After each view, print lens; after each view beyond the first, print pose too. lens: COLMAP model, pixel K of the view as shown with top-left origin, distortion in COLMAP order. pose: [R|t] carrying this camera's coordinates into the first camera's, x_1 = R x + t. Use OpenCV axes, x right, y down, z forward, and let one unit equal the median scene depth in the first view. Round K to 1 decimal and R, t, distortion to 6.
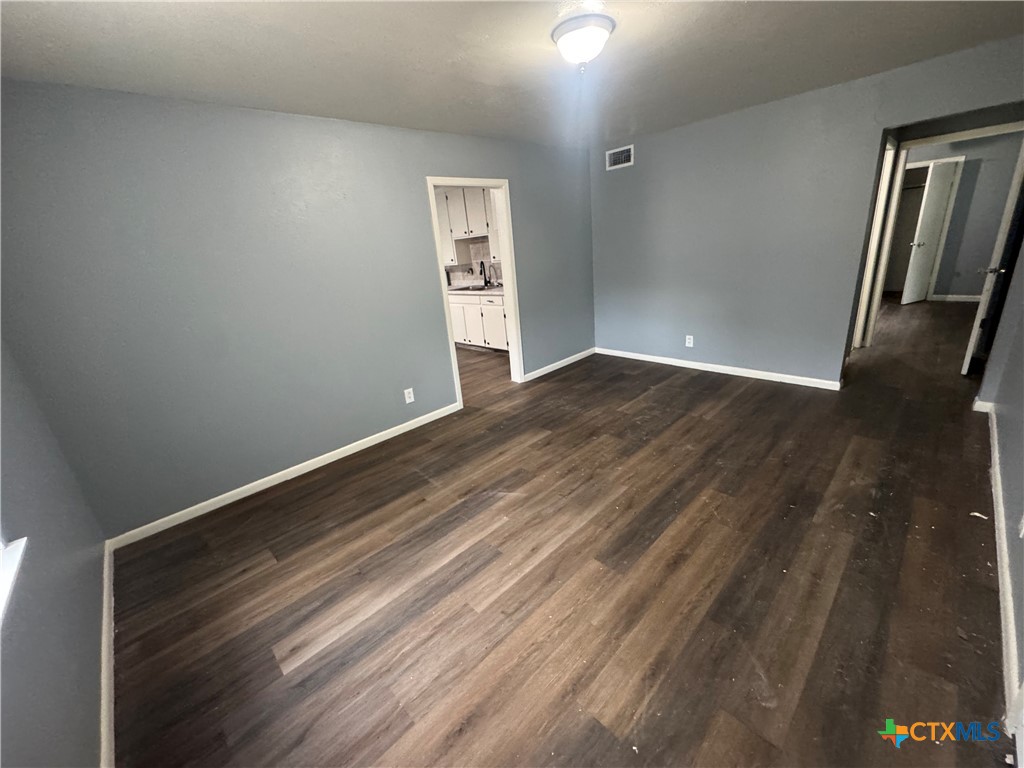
lens RADIAL K [[412.7, 0, 512.2], [0, 412.7, 381.3], [0, 0, 1]] dist [-0.001530, -0.000089]
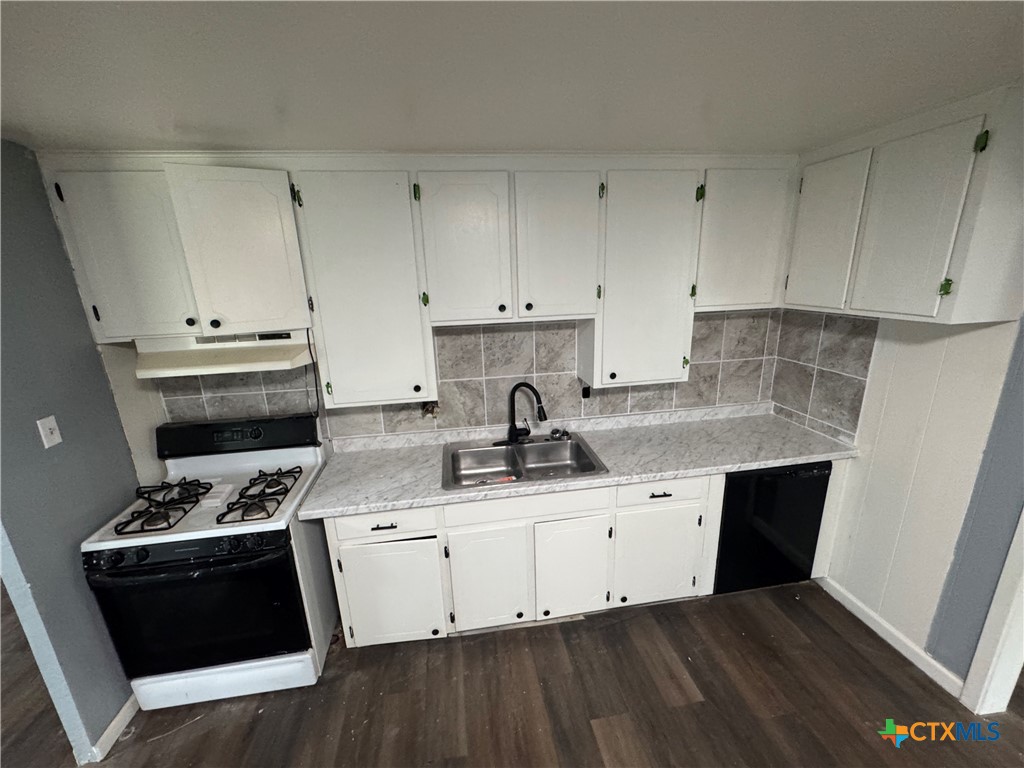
lens RADIAL K [[412.7, 0, 510.3], [0, 412.7, 387.8], [0, 0, 1]] dist [-0.001530, -0.000089]
pose [[0.583035, -0.138150, 0.800615, -0.370851], [0.241184, 0.970445, -0.008183, -0.284399], [-0.775822, 0.197867, 0.599123, 0.784425]]
